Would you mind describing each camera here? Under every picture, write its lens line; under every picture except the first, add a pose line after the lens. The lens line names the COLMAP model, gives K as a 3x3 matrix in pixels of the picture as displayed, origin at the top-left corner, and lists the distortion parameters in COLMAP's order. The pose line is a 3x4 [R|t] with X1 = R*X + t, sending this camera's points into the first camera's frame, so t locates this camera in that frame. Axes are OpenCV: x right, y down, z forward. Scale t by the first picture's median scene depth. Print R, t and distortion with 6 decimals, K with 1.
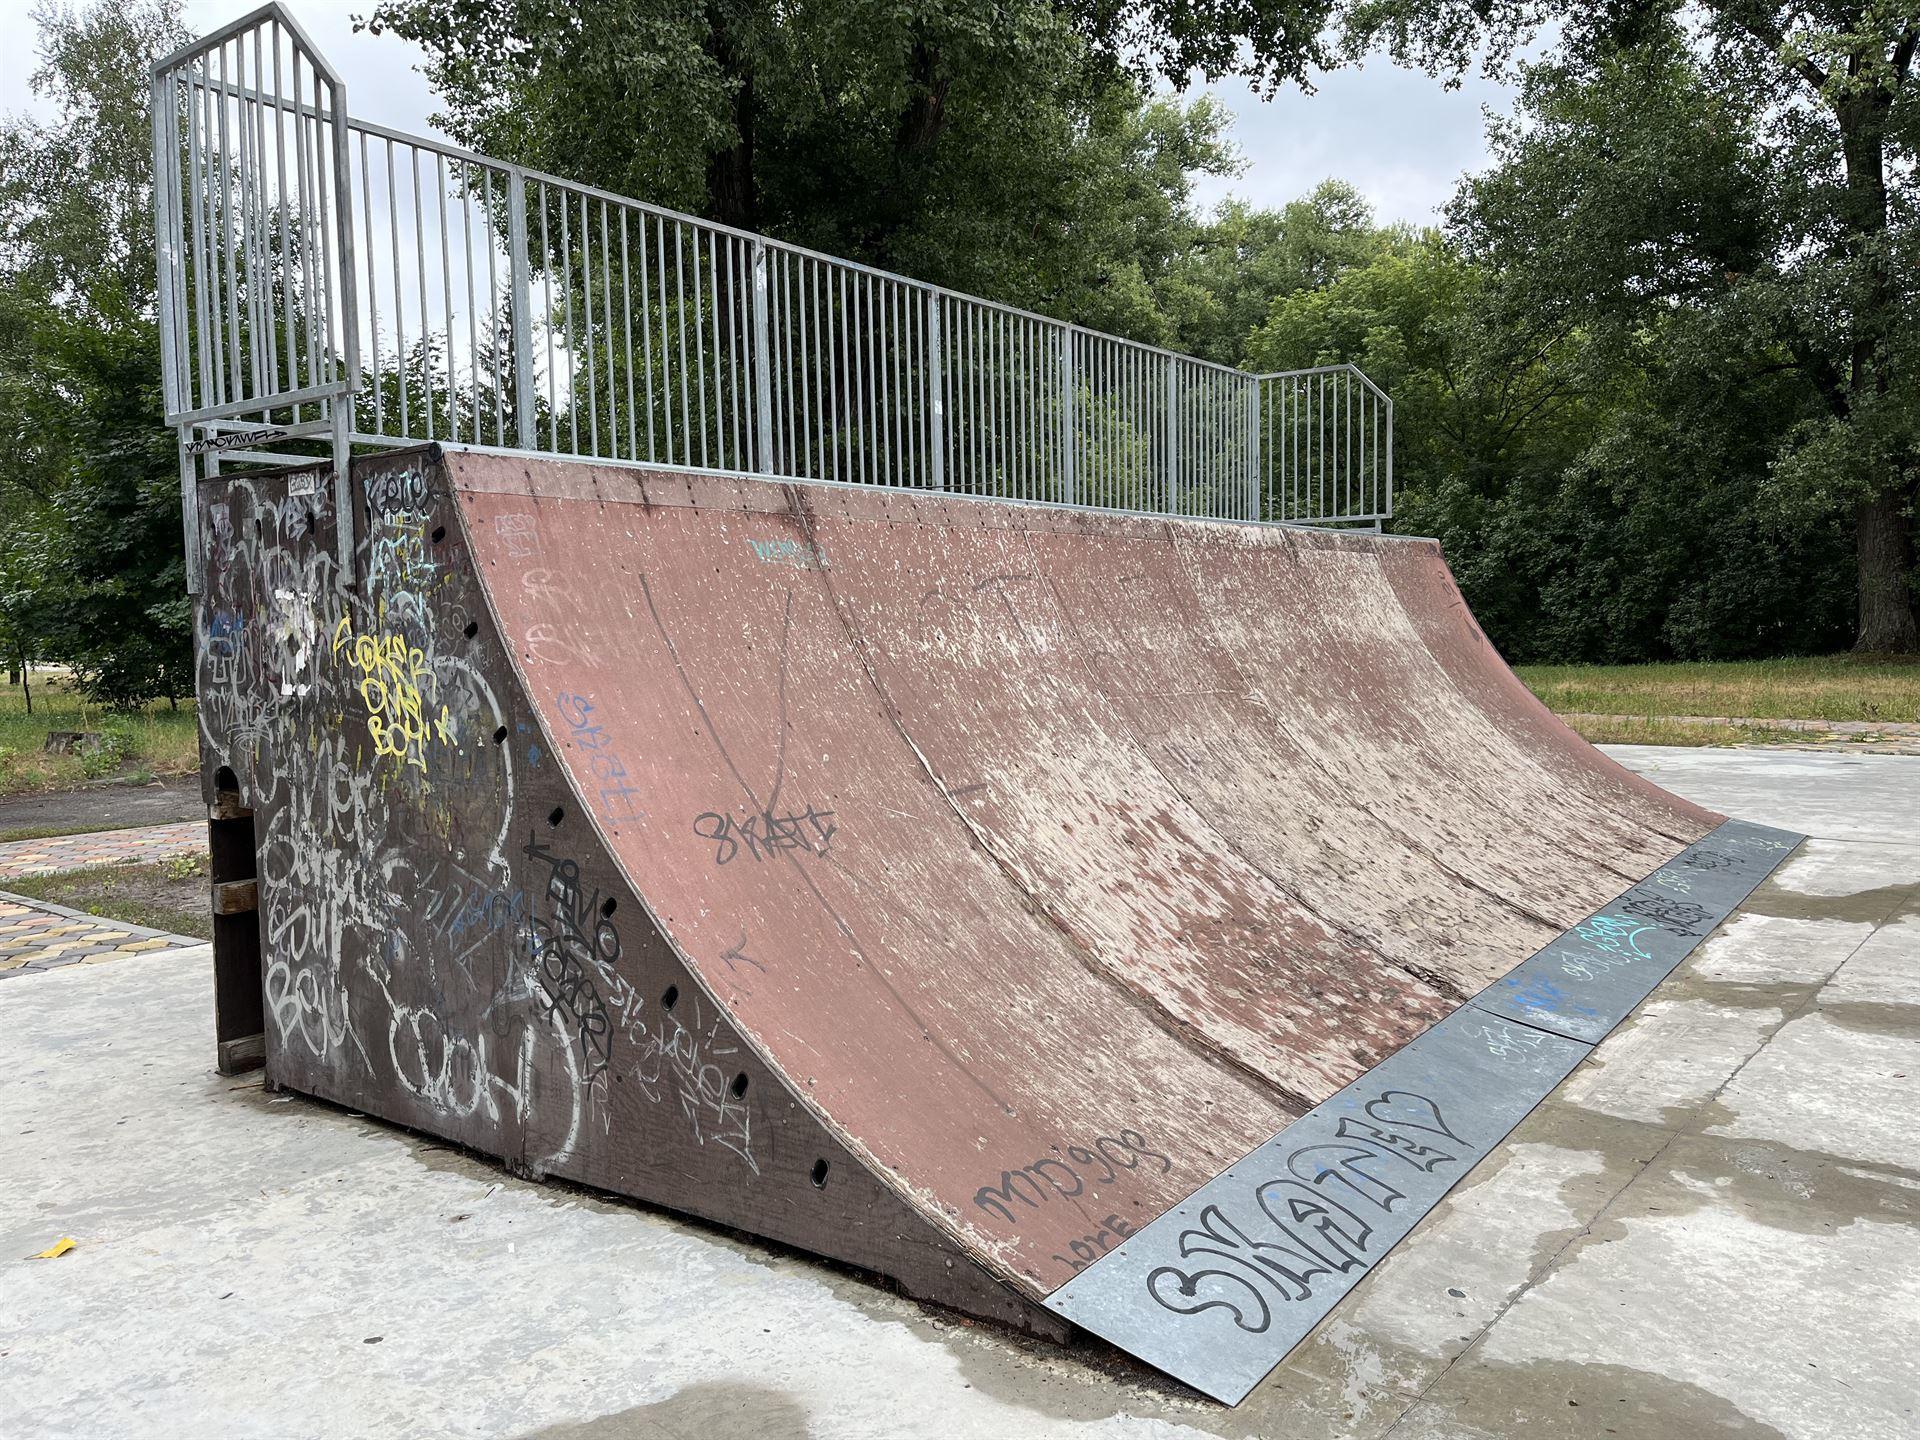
lens RADIAL K [[1464.8, 0, 959.7], [0, 1464.8, 719.5], [0, 0, 1]] dist [0.008913, -0.034544]
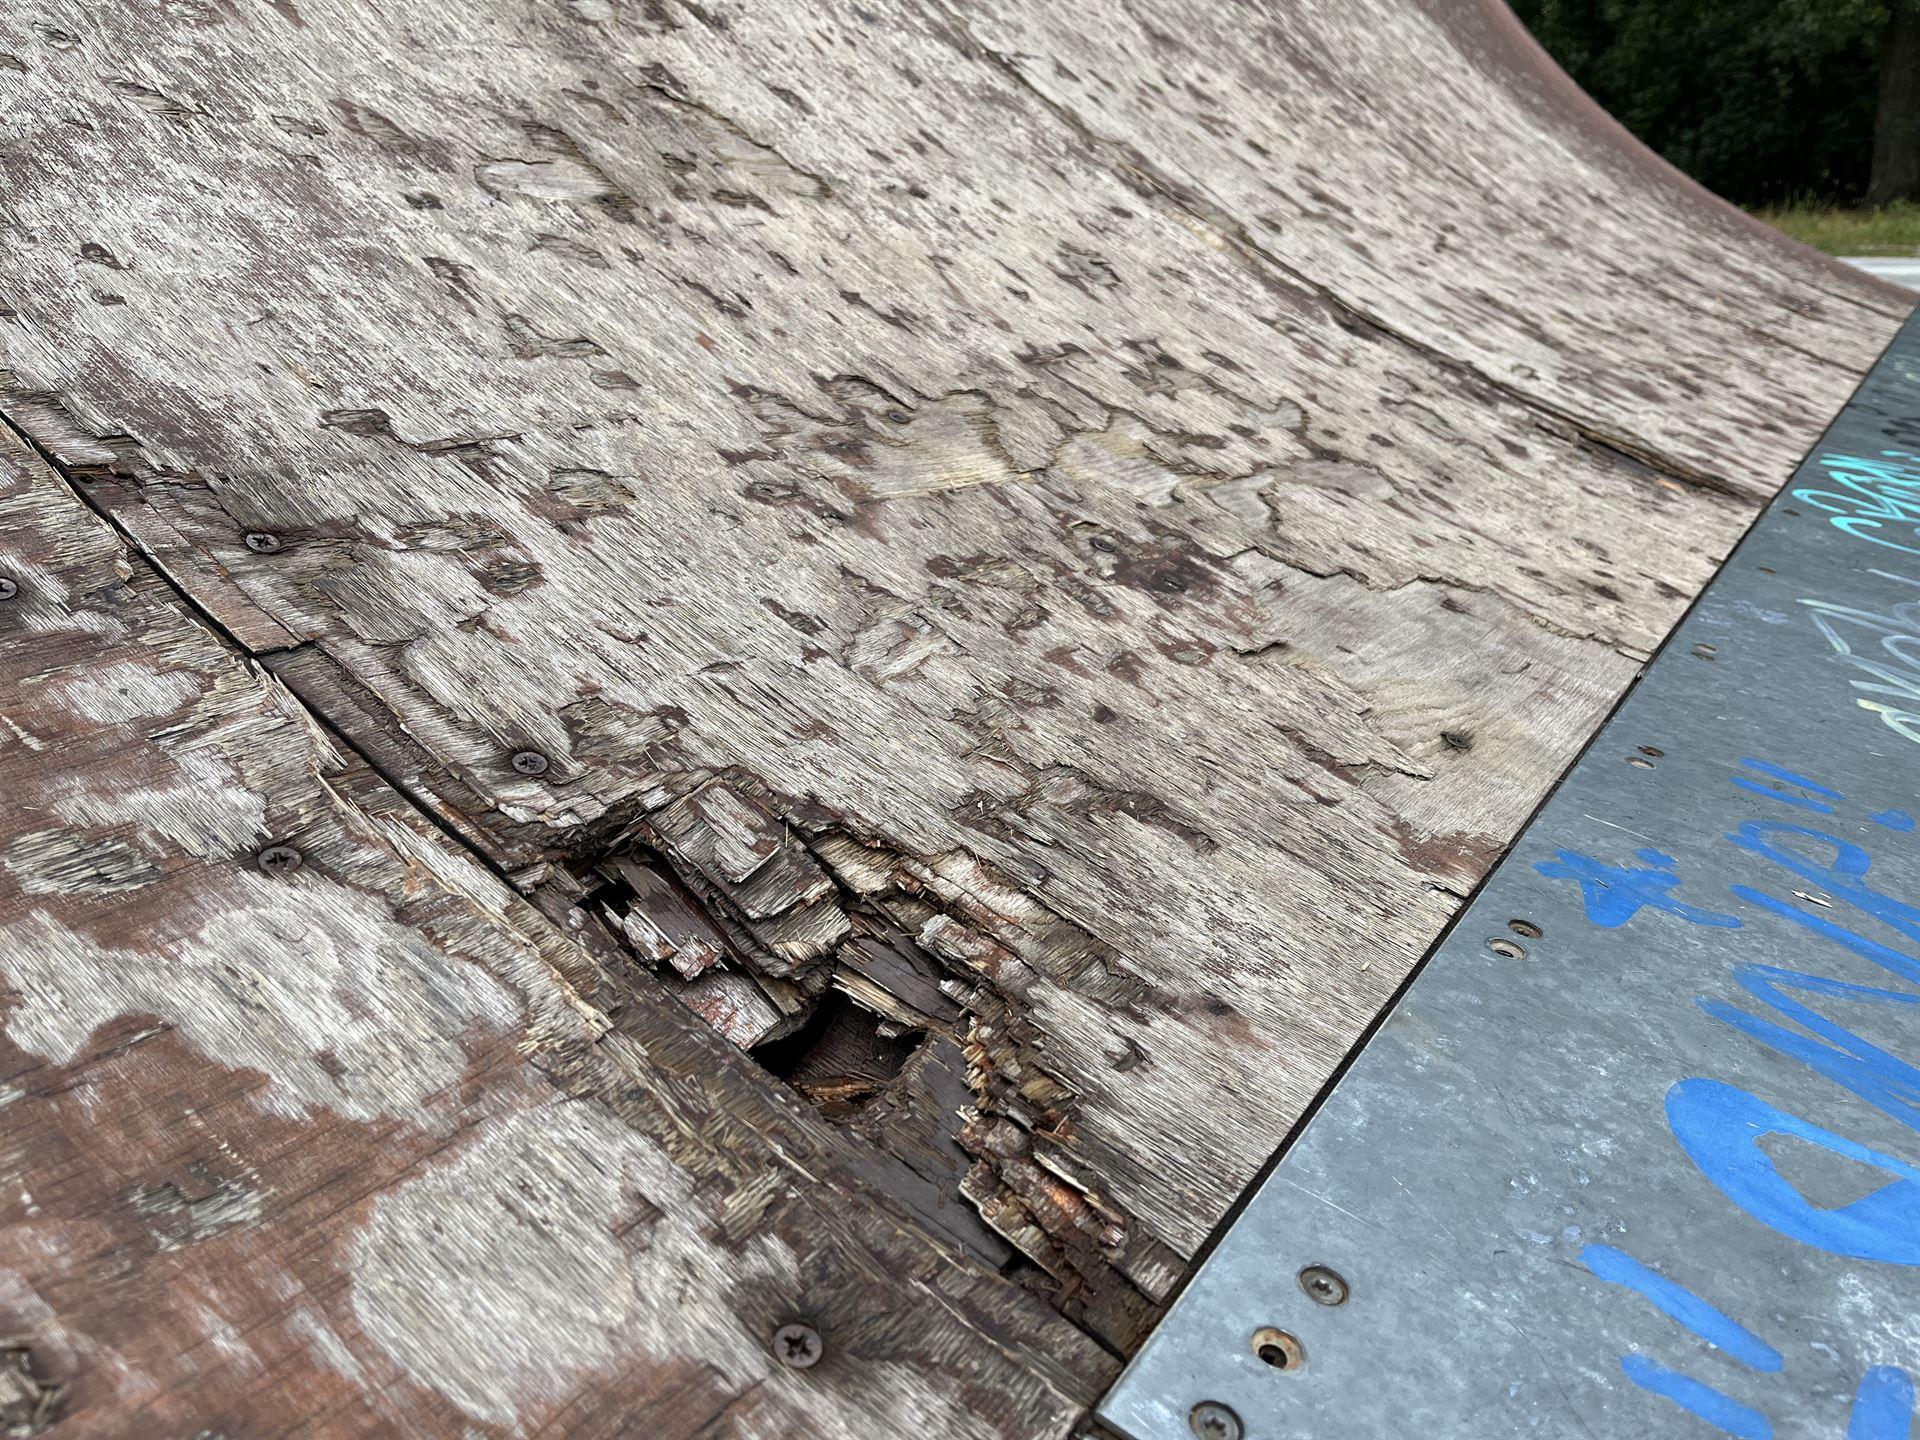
lens RADIAL K [[1464.8, 0, 959.6], [0, 1464.8, 721.2], [0, 0, 1]] dist [0.008913, -0.034544]
pose [[0.998957, -0.022422, 0.039766, 0.253798], [0.011558, 0.966915, 0.254837, 0.107028], [-0.044165, -0.254112, 0.966166, 0.708468]]
